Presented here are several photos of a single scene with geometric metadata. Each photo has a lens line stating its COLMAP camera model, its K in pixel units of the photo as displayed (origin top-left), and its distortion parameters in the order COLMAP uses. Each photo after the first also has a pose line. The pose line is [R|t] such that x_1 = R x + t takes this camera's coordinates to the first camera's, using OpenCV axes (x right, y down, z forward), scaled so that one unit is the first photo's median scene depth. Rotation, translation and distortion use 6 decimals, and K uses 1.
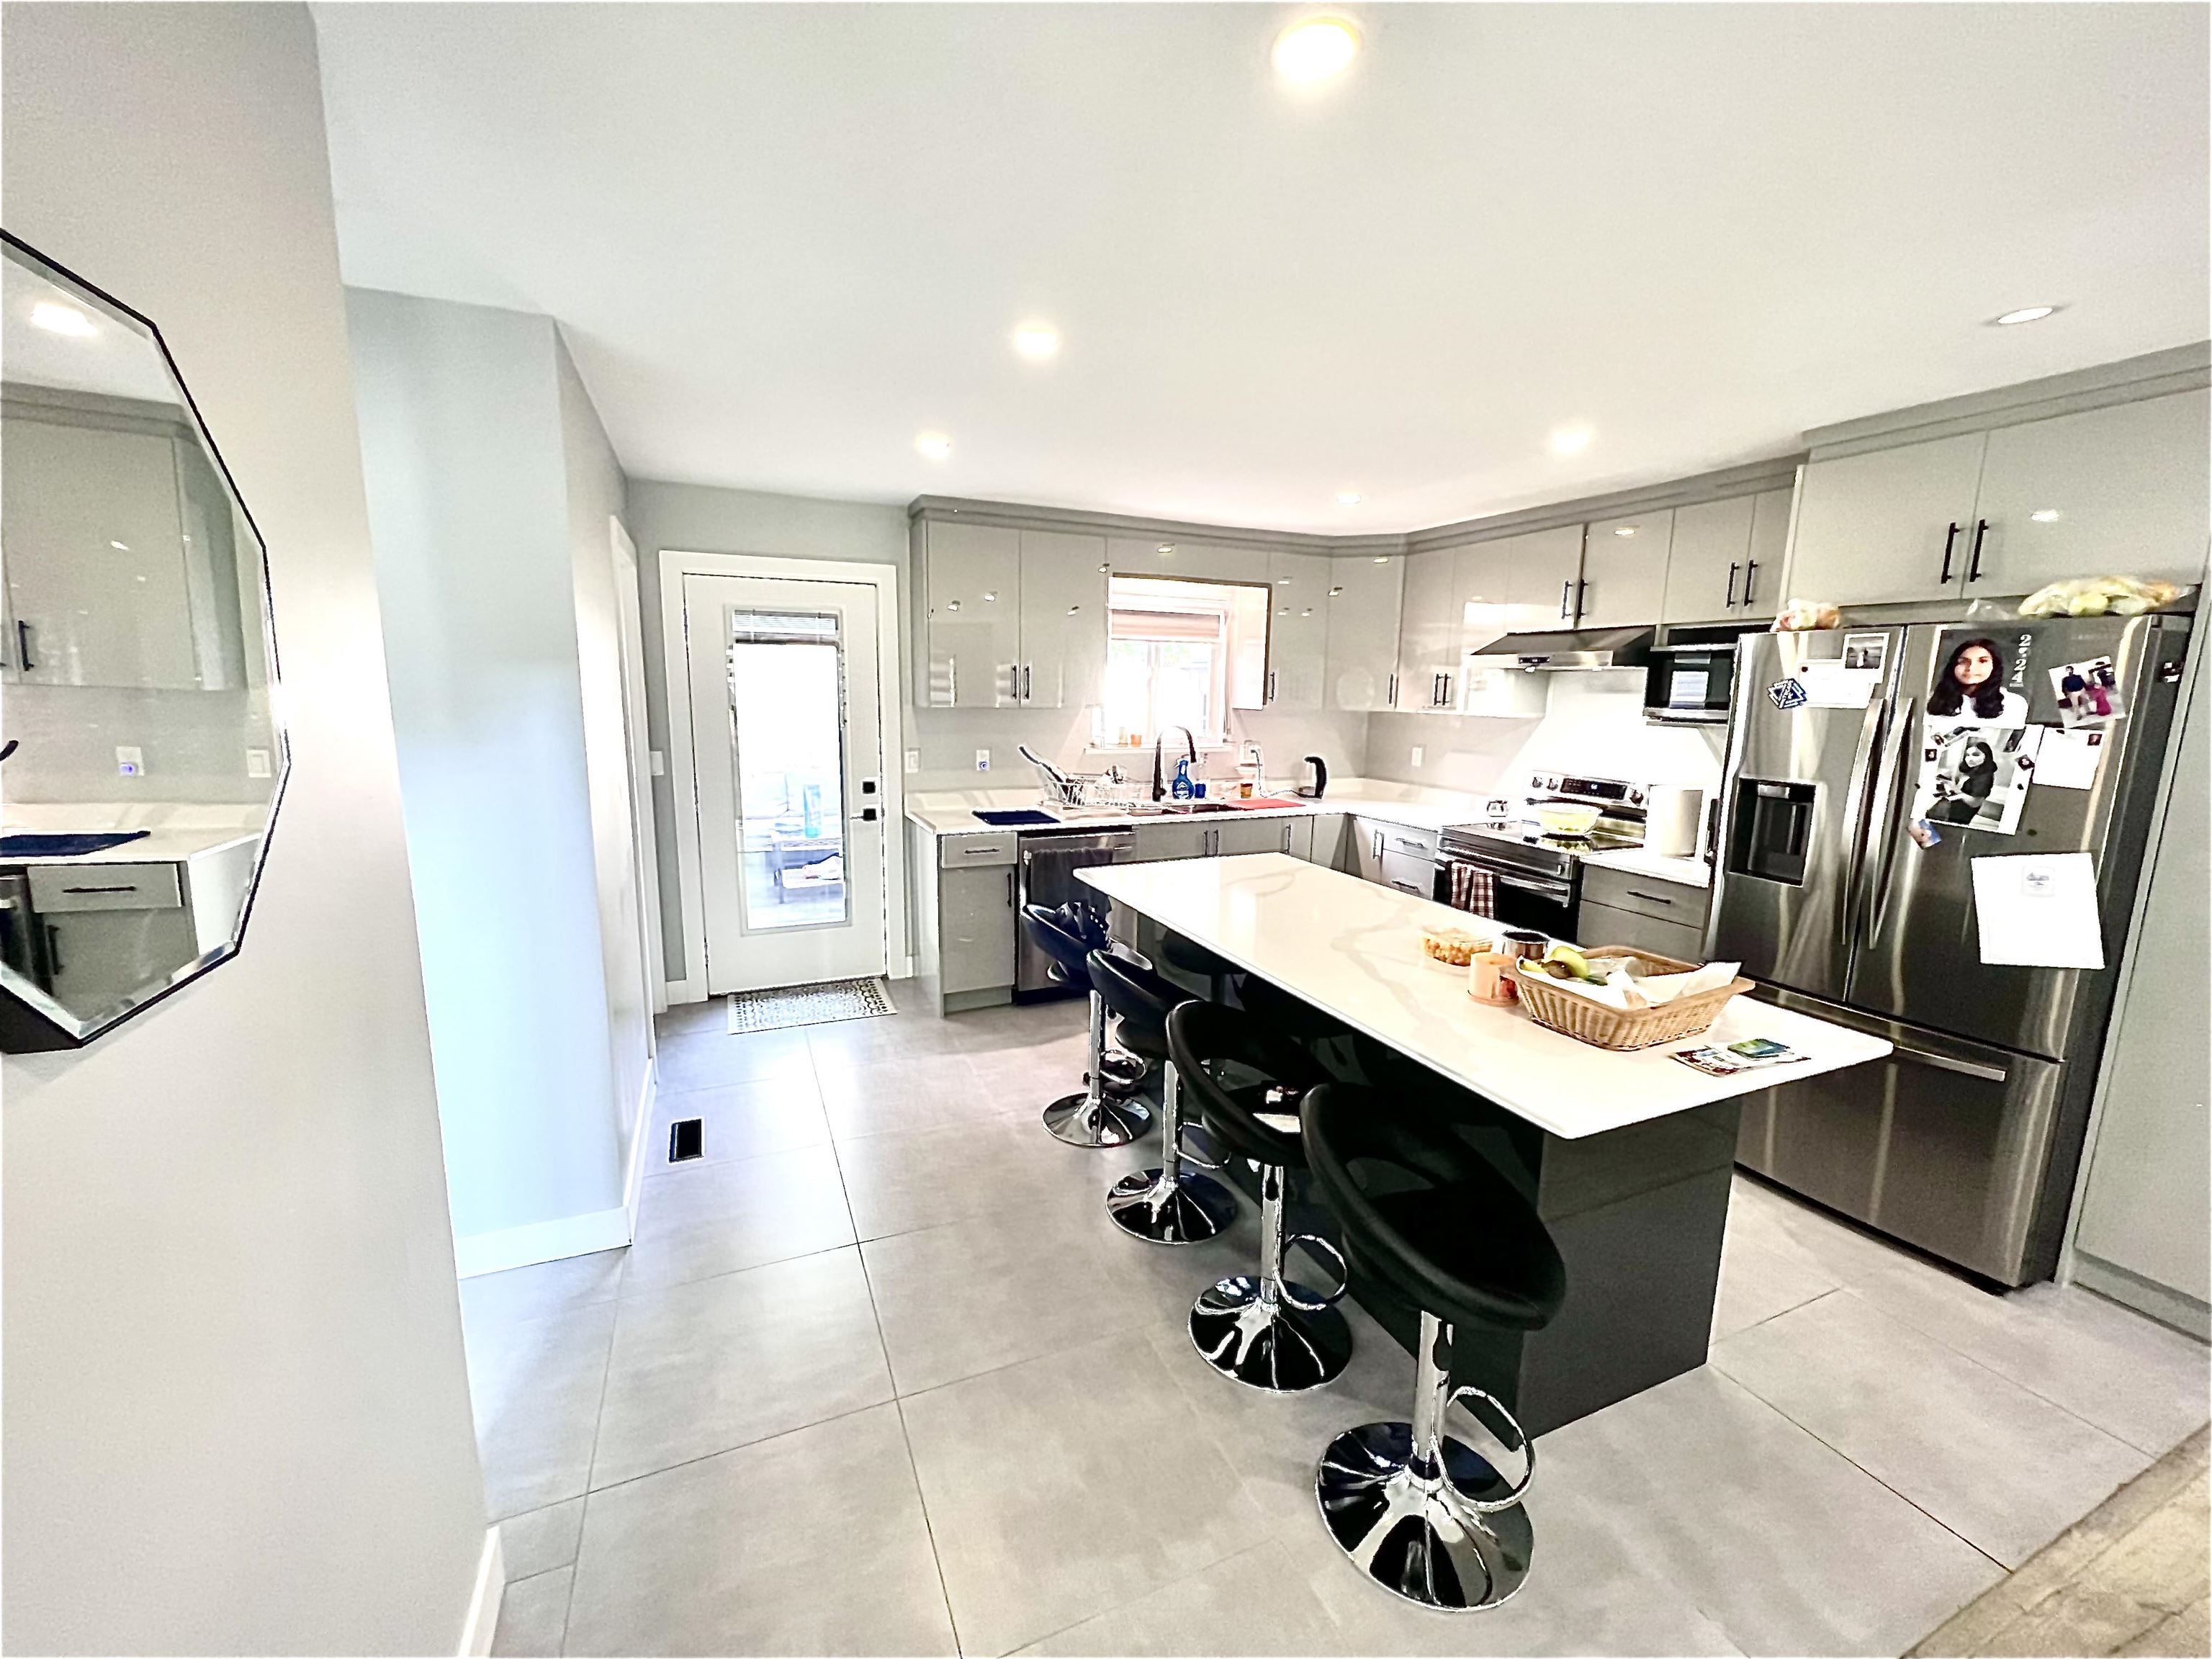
lens RADIAL K [[887.0, 0, 1108.3], [0, 887.0, 830.4], [0, 0, 1]] dist [-0.000485, 0.000443]
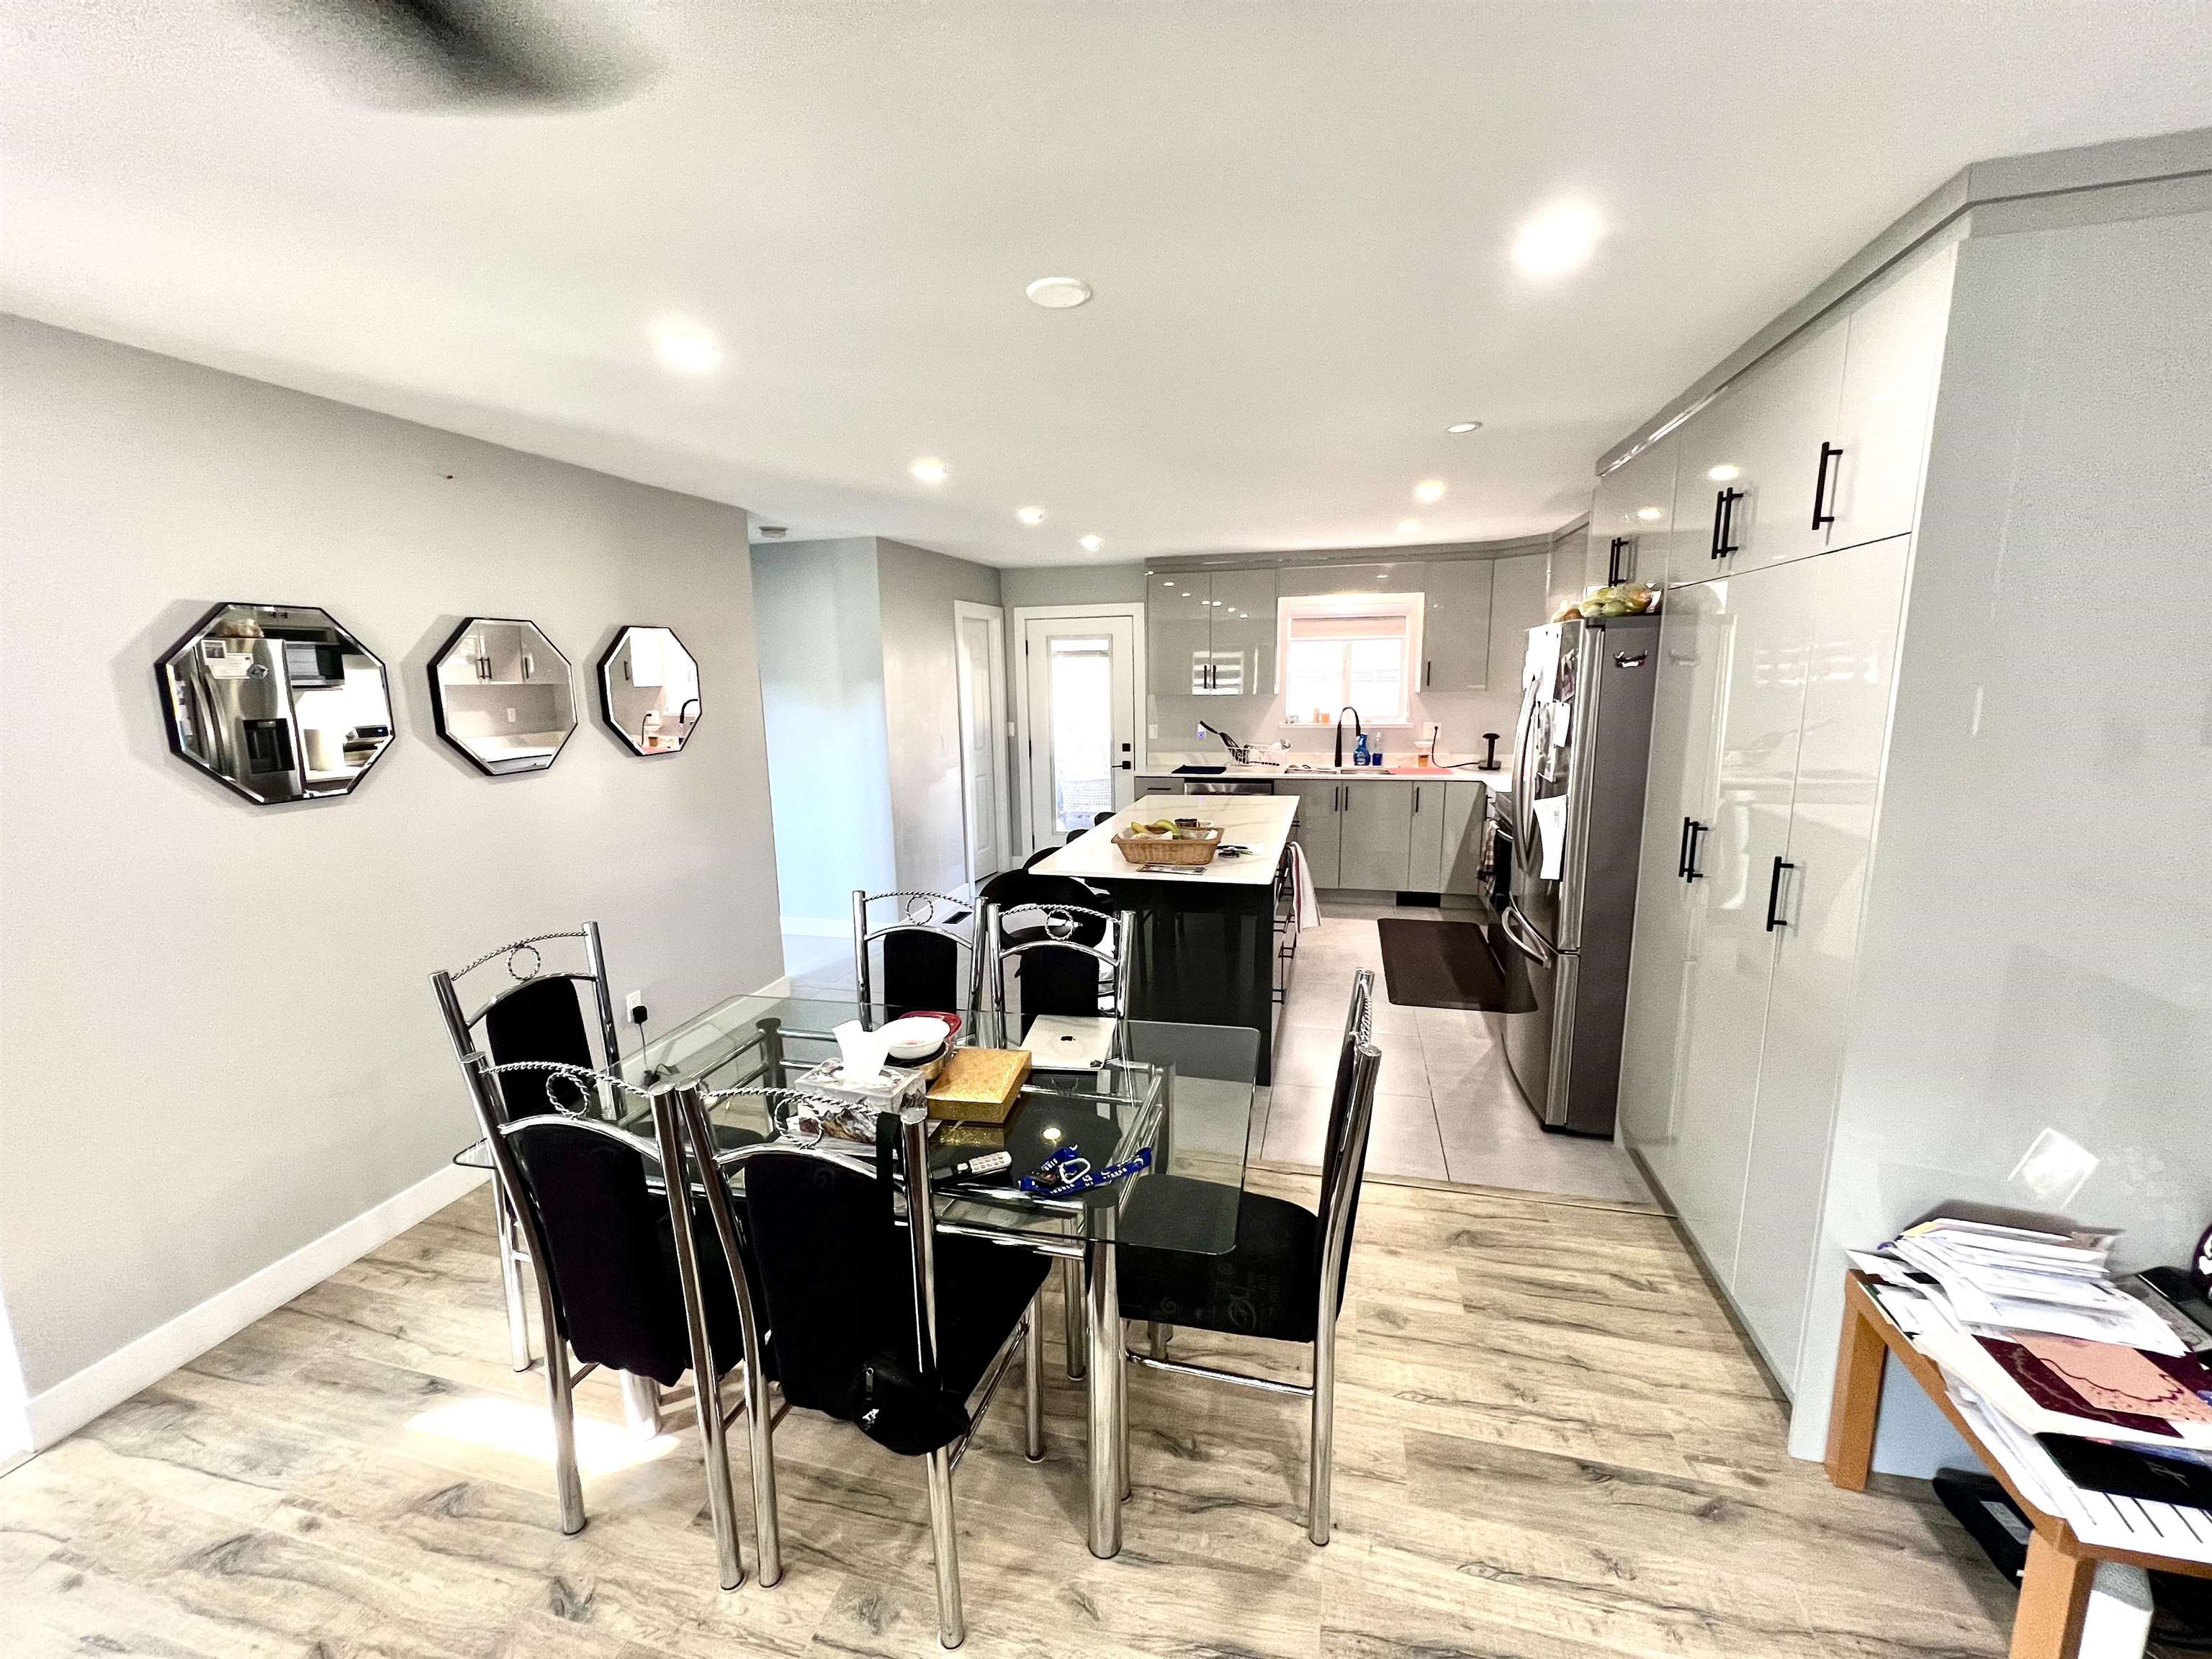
lens RADIAL K [[887.0, 0, 1118.6], [0, 887.0, 836.4], [0, 0, 1]] dist [-0.000485, 0.000443]
pose [[0.791274, 0.084216, -0.605634, 0.751007], [-0.070240, 0.996432, 0.046788, 0.039281], [0.607414, 0.005518, 0.794367, -0.263711]]
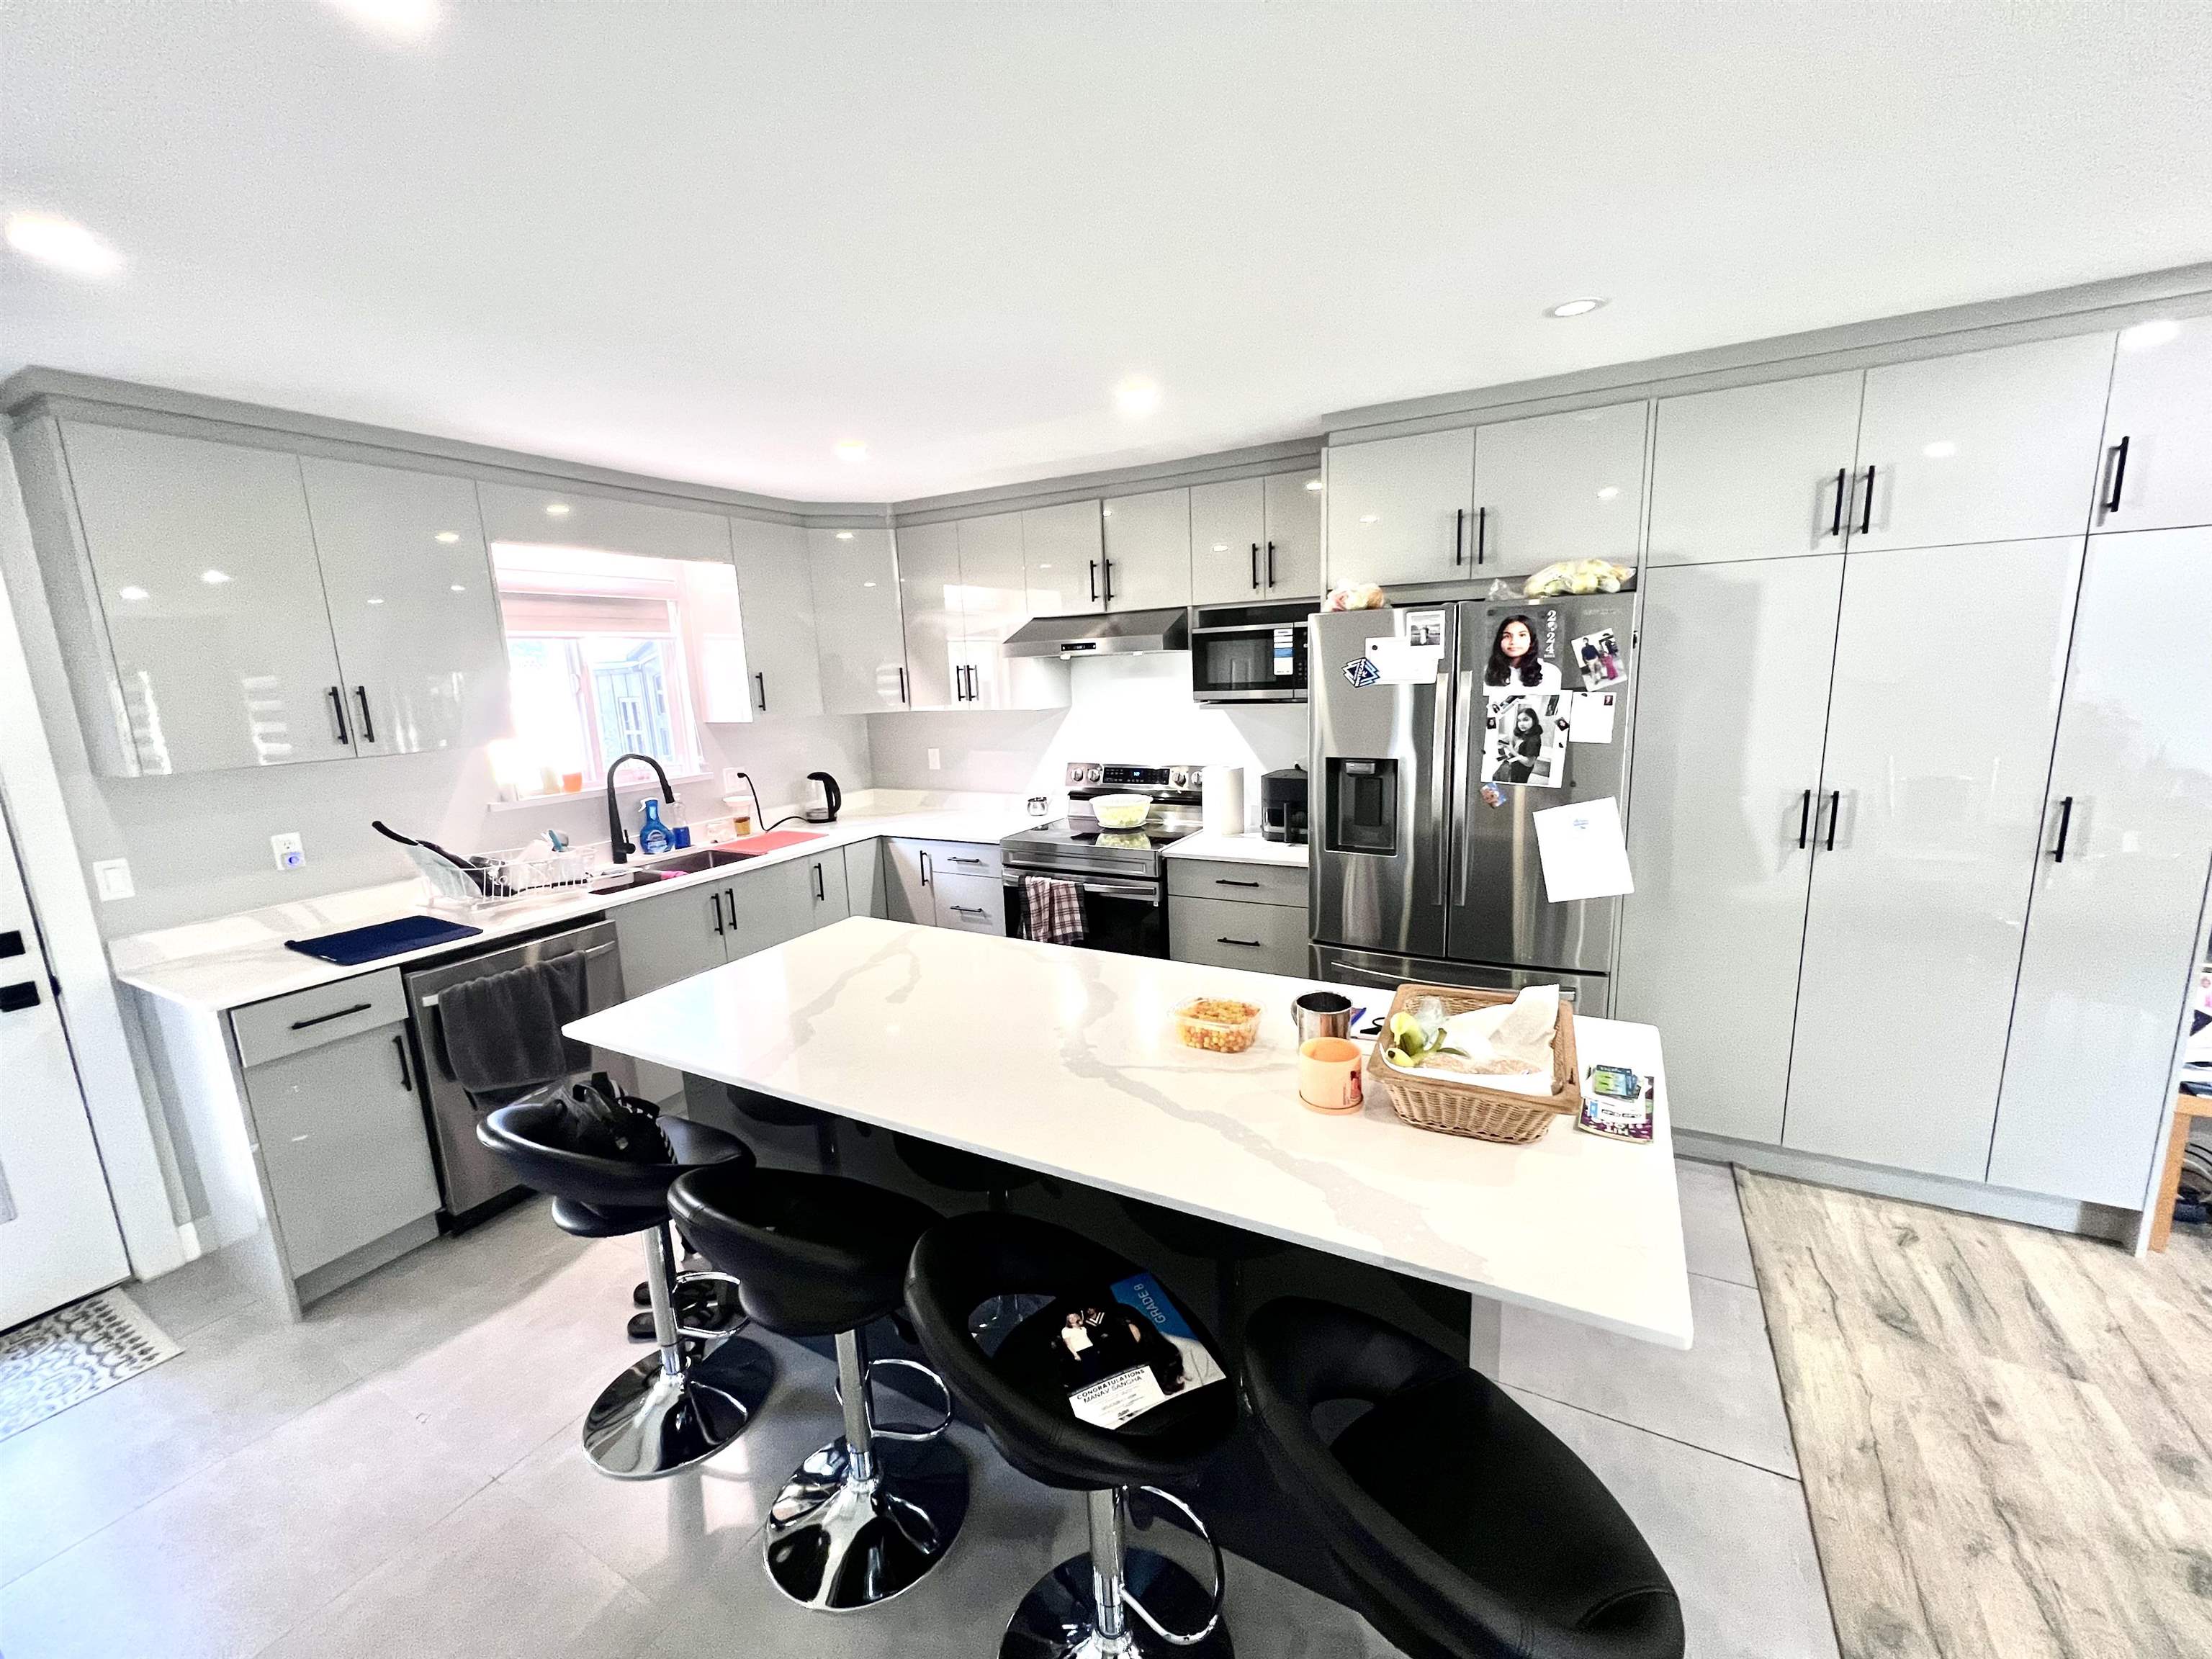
lens RADIAL K [[887.0, 0, 1108.1], [0, 887.0, 831.2], [0, 0, 1]] dist [-0.000485, 0.000443]
pose [[0.793892, -0.159543, 0.586755, -0.063364], [0.150402, 0.986503, 0.064739, -0.057173], [-0.589164, 0.036853, 0.807173, 0.243104]]
